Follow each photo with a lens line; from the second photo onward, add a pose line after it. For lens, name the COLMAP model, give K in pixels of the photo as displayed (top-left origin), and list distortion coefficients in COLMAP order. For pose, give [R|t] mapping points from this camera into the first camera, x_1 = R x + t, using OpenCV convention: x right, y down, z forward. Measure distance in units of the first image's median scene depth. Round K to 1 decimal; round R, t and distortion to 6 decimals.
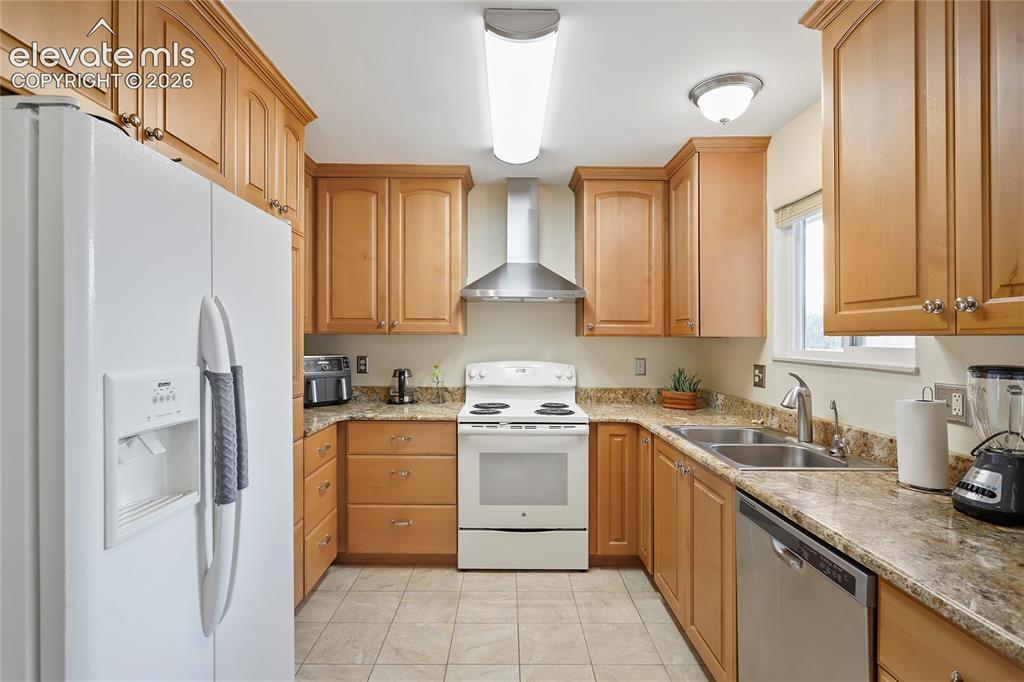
lens RADIAL K [[507.1, 0, 514.9], [0, 507.1, 331.9], [0, 0, 1]] dist [0.003743, 0.003118]
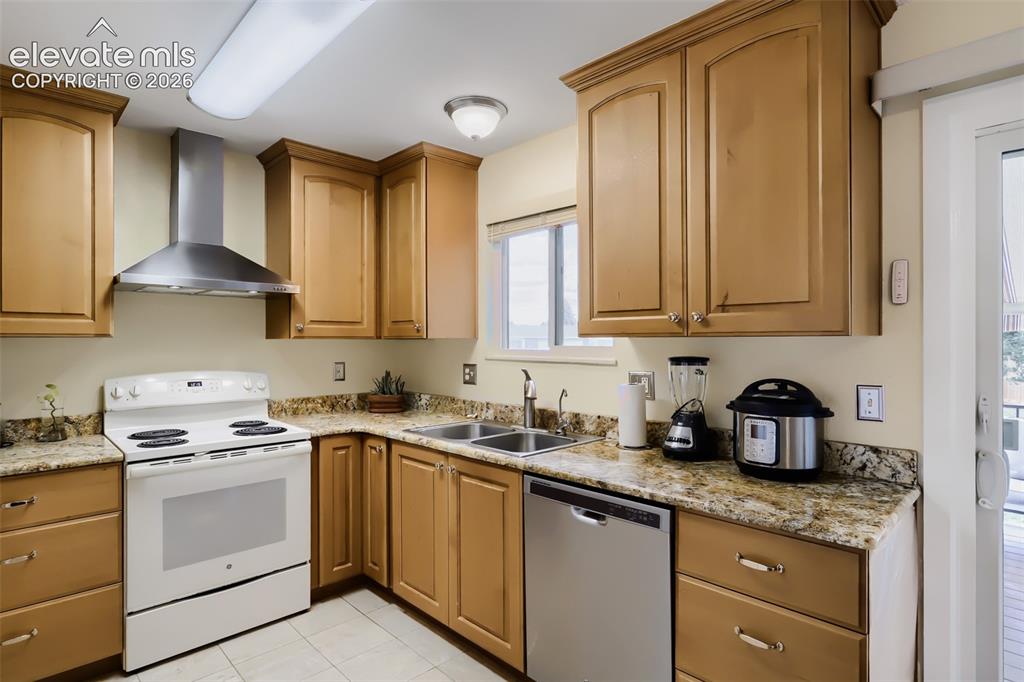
lens RADIAL K [[536.2, 0, 528.3], [0, 536.2, 331.3], [0, 0, 1]] dist [-0.005108, 0.005559]
pose [[0.717420, 0.004512, 0.696626, -0.226010], [-0.002358, 0.999989, -0.004048, -0.001128], [-0.696637, 0.001262, 0.717423, 0.082593]]
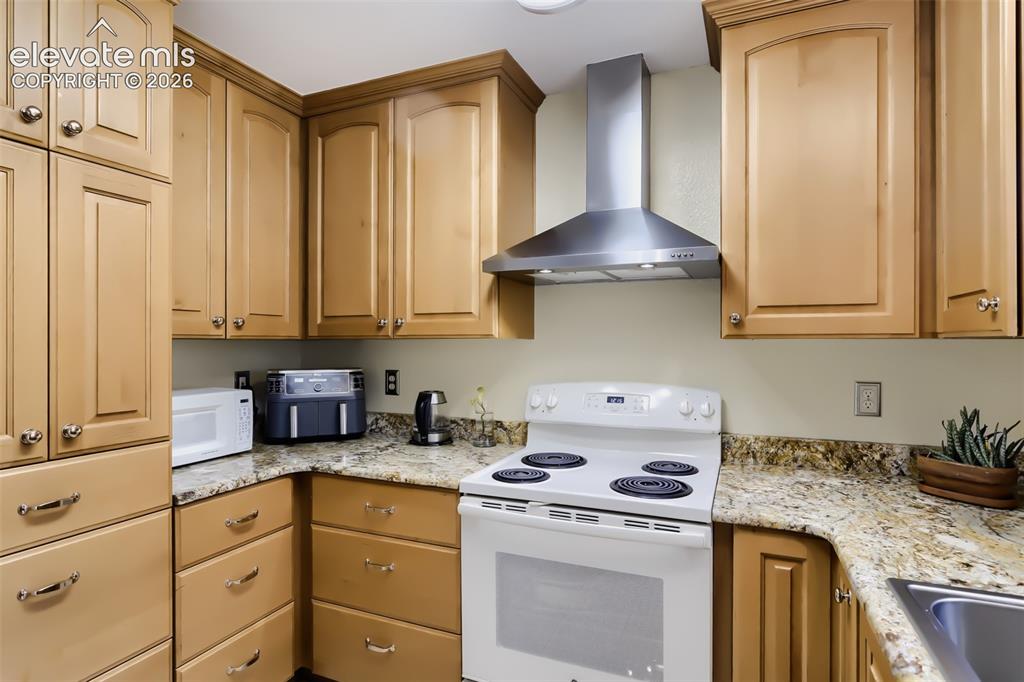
lens RADIAL K [[529.4, 0, 506.3], [0, 529.4, 344.8], [0, 0, 1]] dist [-0.006724, 0.002621]
pose [[0.904545, -0.006523, -0.426329, 0.183504], [0.014433, 0.999778, 0.015326, 0.004174], [0.426135, -0.020016, 0.904438, 0.479903]]
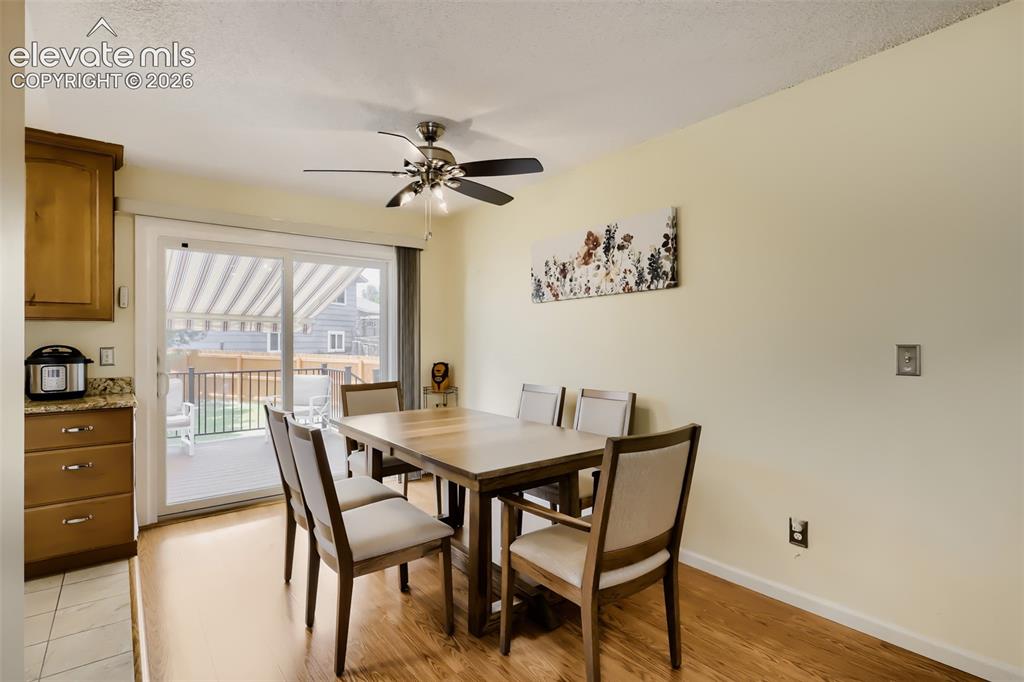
lens RADIAL K [[495.0, 0, 513.2], [0, 495.0, 345.2], [0, 0, 1]] dist [0.002065, 0.000545]
pose [[-0.607426, -0.006916, 0.794346, -0.984780], [-0.004587, 0.999976, 0.005199, 0.042290], [-0.794363, -0.000486, -0.607443, 0.204119]]
